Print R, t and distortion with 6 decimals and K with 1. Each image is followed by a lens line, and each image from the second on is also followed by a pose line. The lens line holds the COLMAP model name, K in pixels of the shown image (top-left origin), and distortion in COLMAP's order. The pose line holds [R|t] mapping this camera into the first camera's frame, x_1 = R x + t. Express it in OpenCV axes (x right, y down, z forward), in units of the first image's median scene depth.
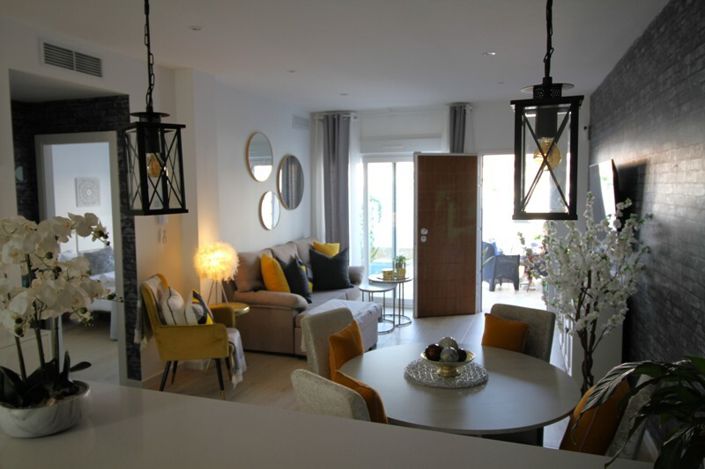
lens RADIAL K [[541.0, 0, 354.0], [0, 541.0, 235.6], [0, 0, 1]] dist [0.002935, 0.006341]
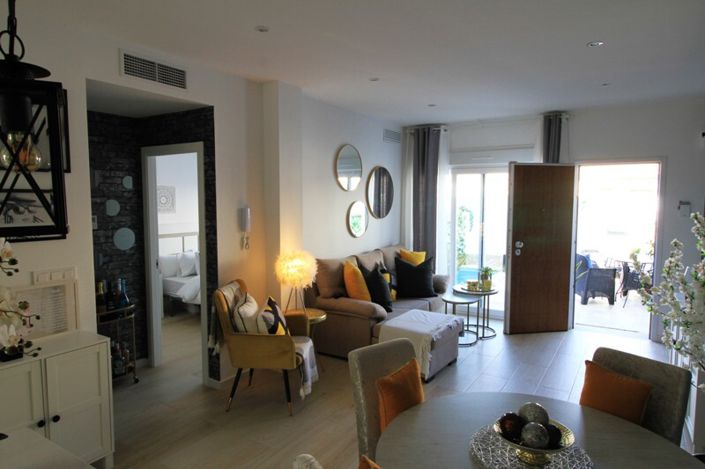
lens RADIAL K [[448.9, 0, 351.7], [0, 448.9, 235.3], [0, 0, 1]] dist [0.005712, -0.003224]
pose [[0.975017, 0.028326, -0.220315, 0.030352], [-0.029472, 0.999564, -0.001914, -0.014907], [0.220165, 0.008359, 0.975427, 0.173658]]
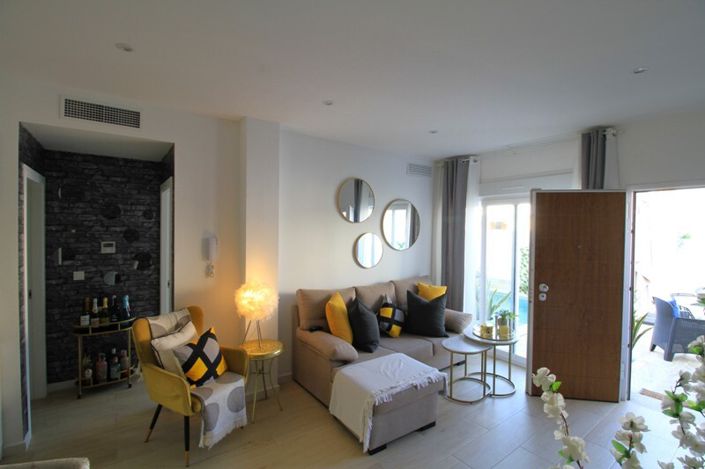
lens RADIAL K [[328.8, 0, 351.2], [0, 328.8, 233.9], [0, 0, 1]] dist [-0.015820, -0.001739]
pose [[0.825963, 0.025624, -0.563142, 0.213284], [-0.067948, 0.996208, -0.054331, -0.048058], [0.559615, 0.083140, 0.824572, 0.521569]]
